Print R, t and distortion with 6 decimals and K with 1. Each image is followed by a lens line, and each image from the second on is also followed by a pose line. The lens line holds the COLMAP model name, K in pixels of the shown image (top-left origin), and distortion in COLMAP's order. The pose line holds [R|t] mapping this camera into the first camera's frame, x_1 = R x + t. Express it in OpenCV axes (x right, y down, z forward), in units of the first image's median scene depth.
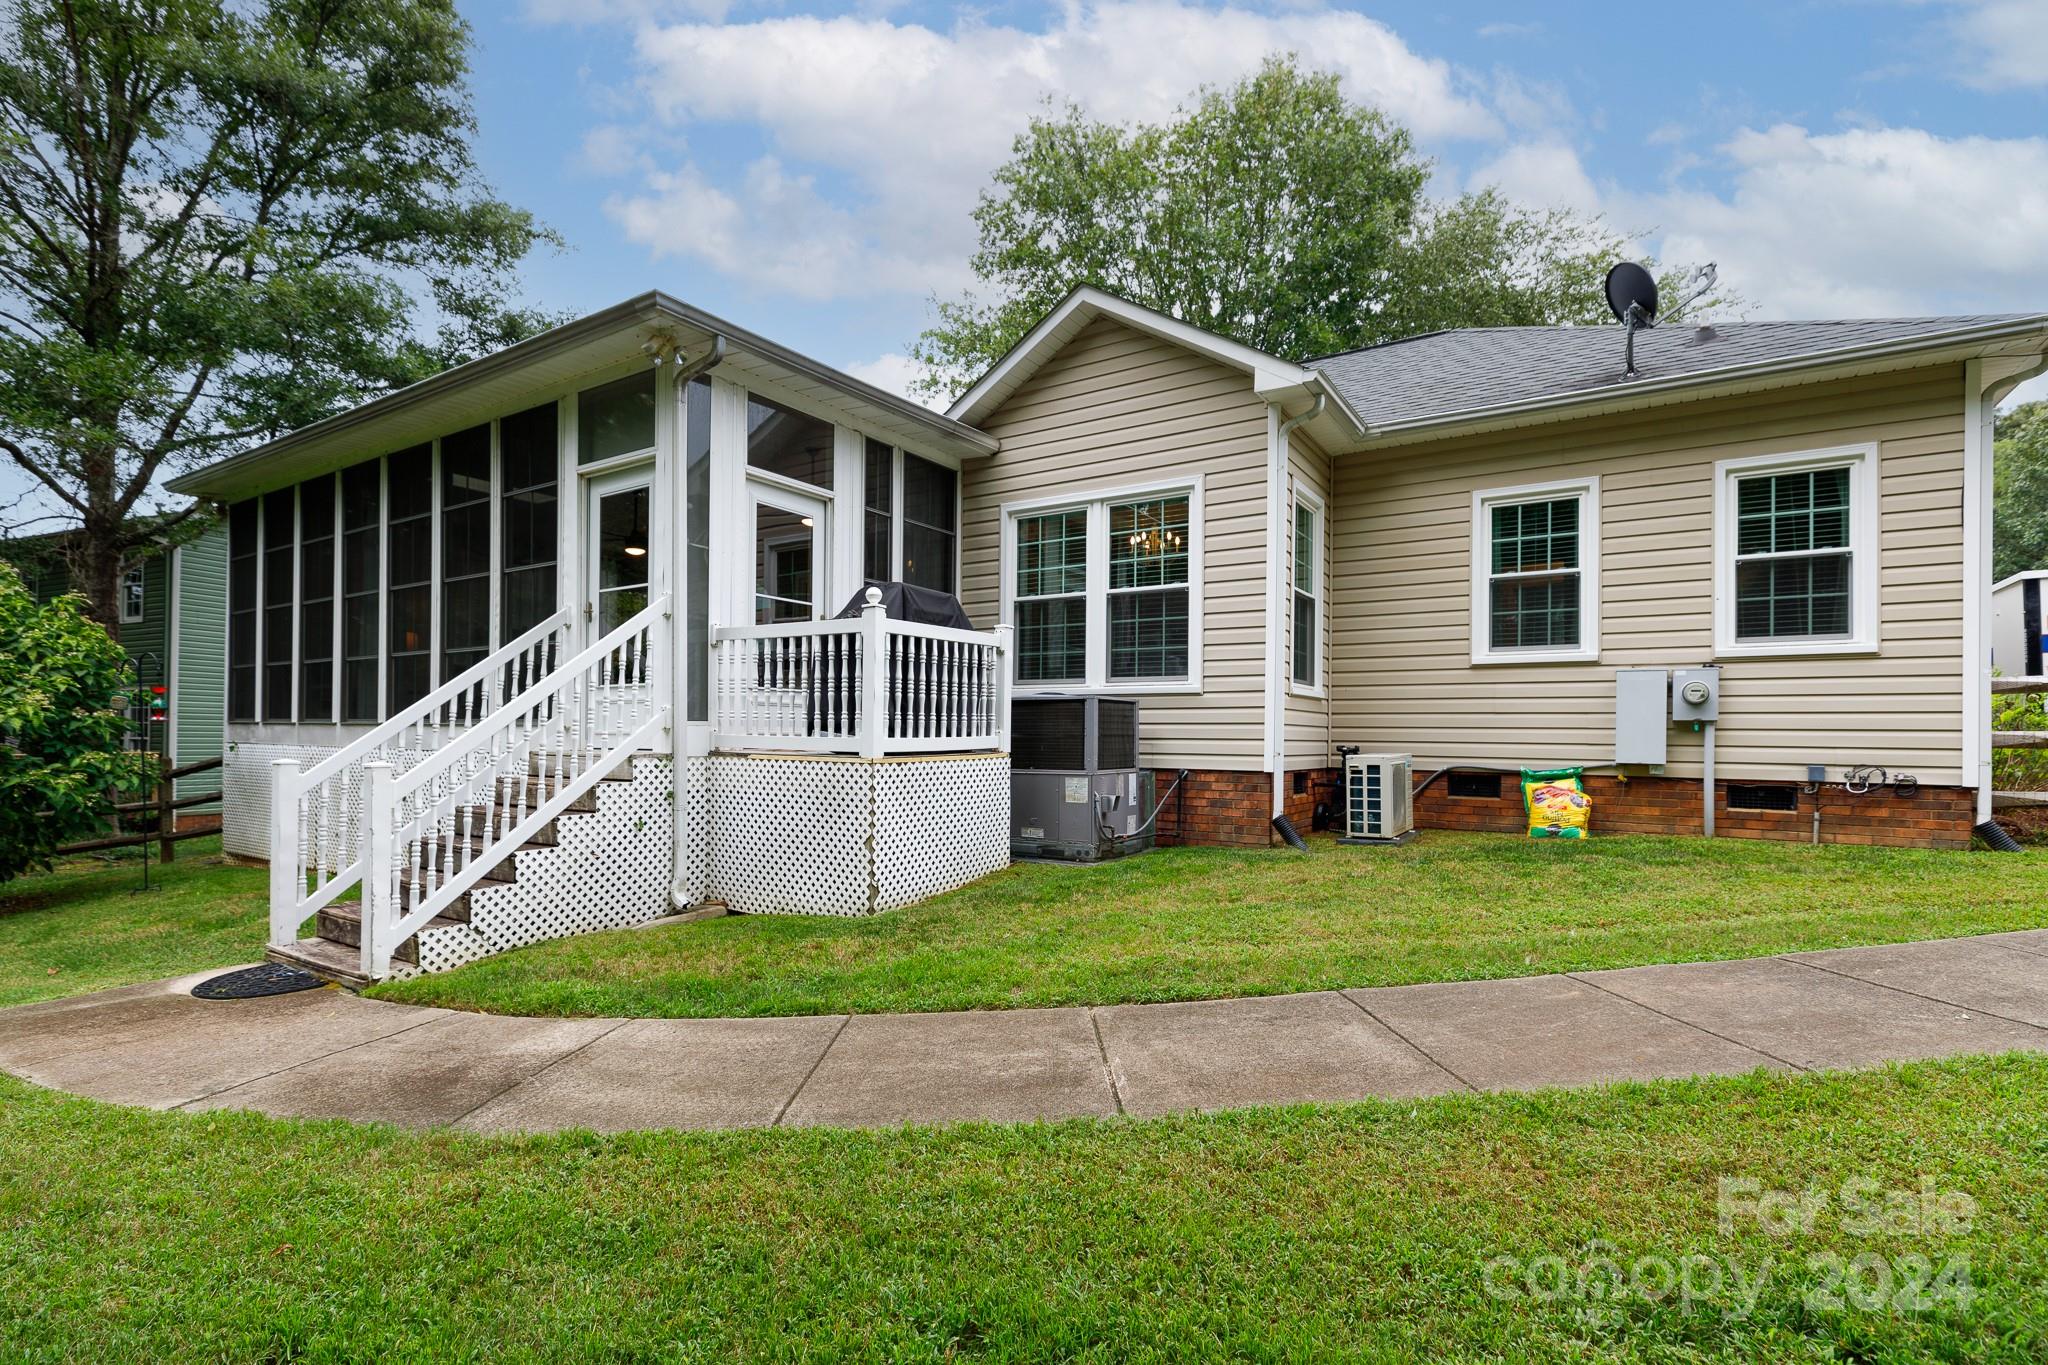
lens RADIAL K [[910.2, 0, 1024.8], [0, 910.2, 696.7], [0, 0, 1]] dist [0.000387, 0.000265]
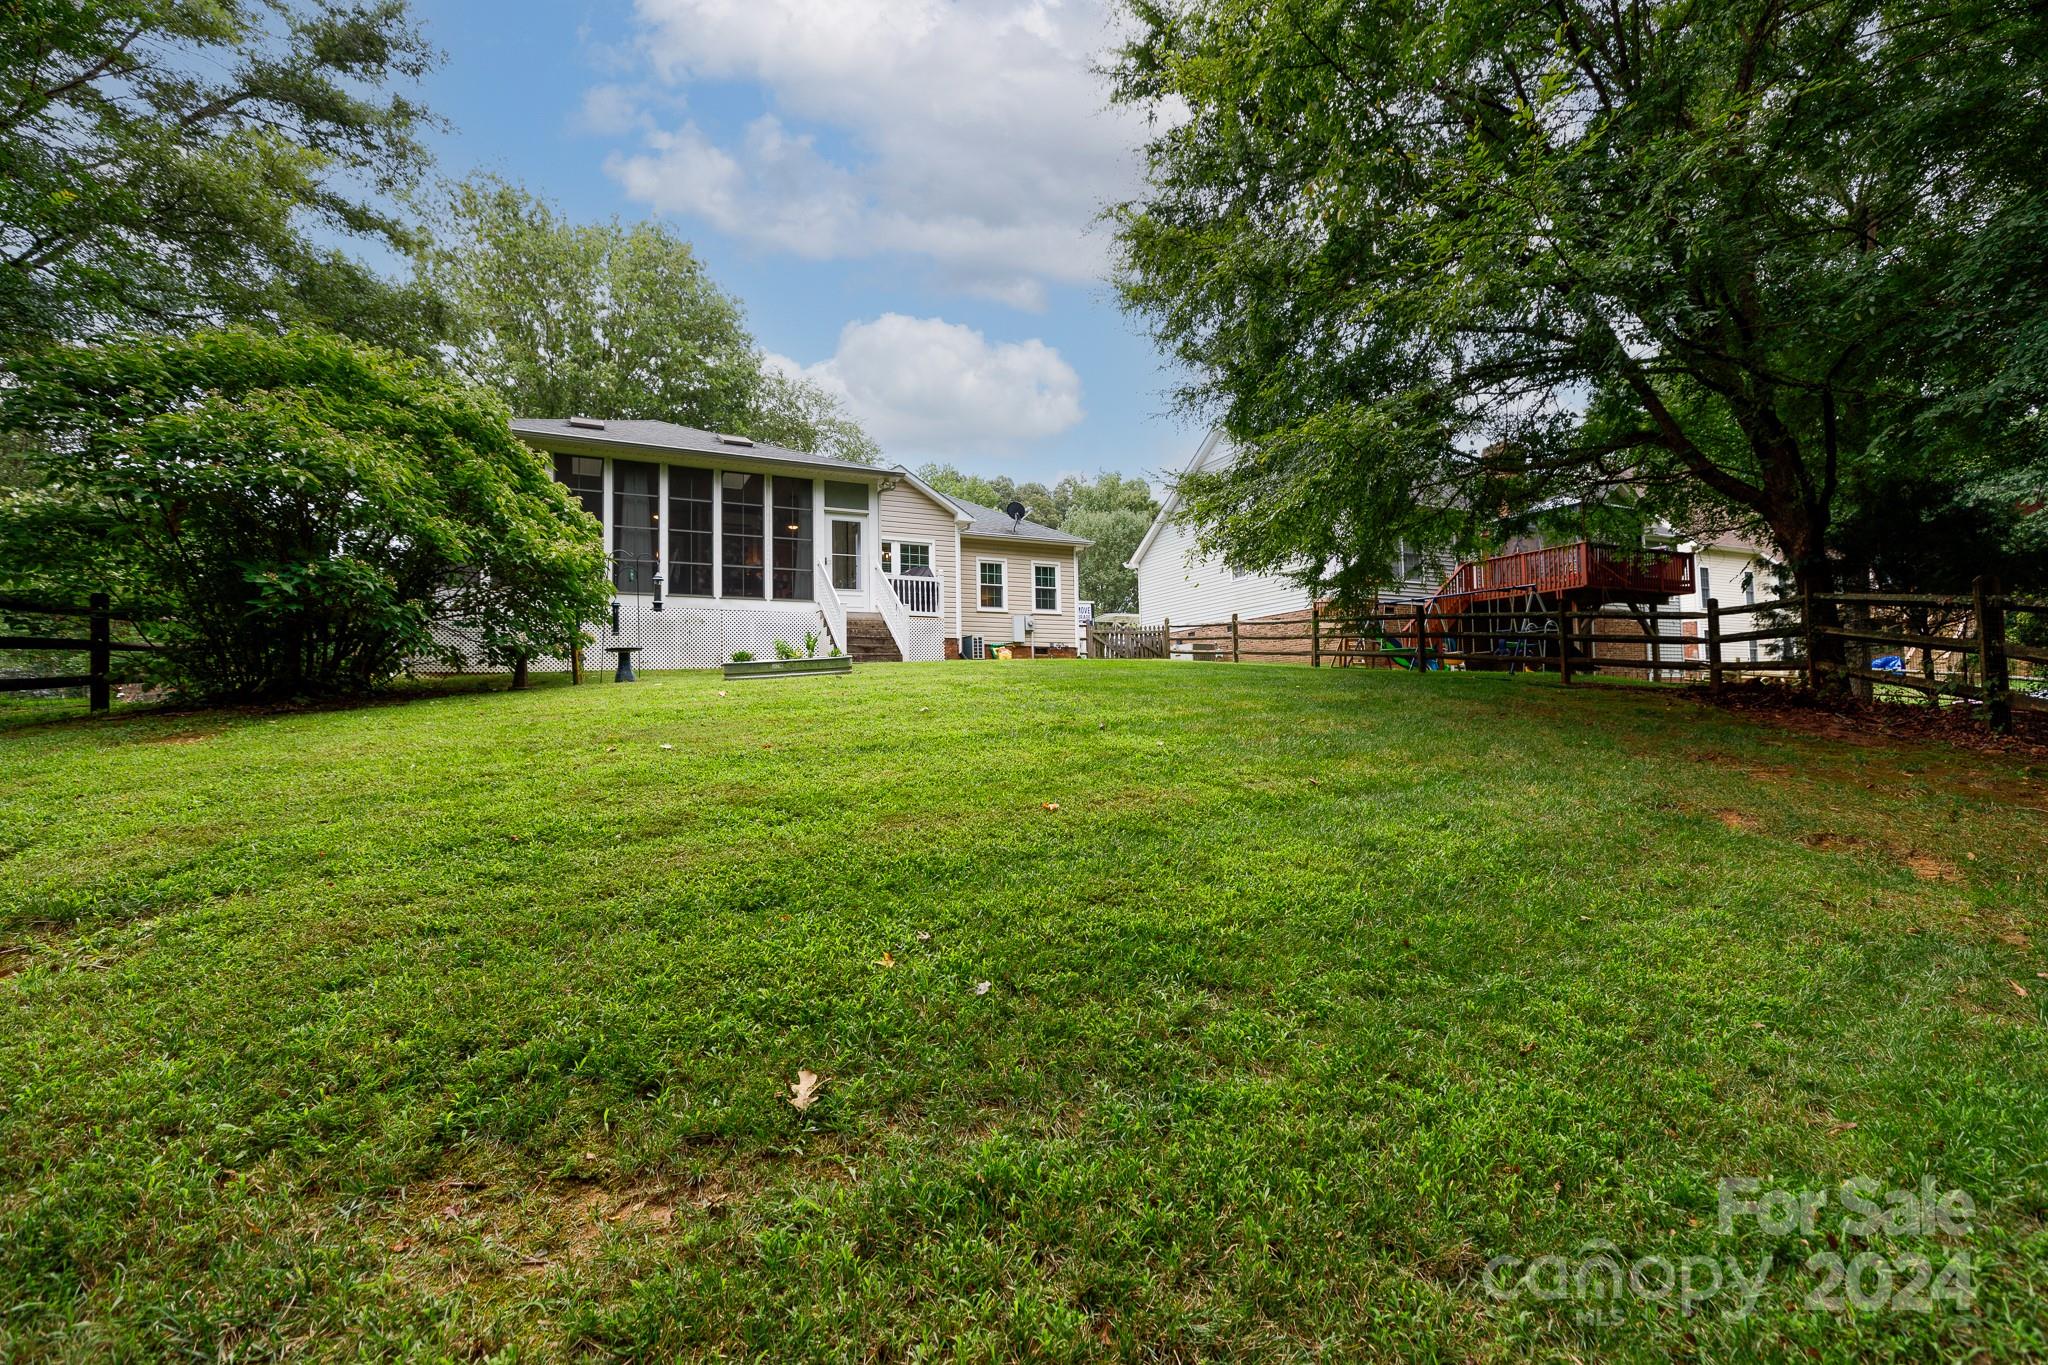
lens RADIAL K [[910.2, 0, 1024.7], [0, 910.2, 684.6], [0, 0, 1]] dist [0.000387, 0.000265]
pose [[0.486790, 0.002389, 0.873516, -2.484891], [-0.013680, 0.999894, 0.004890, 0.227705], [-0.873412, -0.014330, 0.486772, -0.776007]]
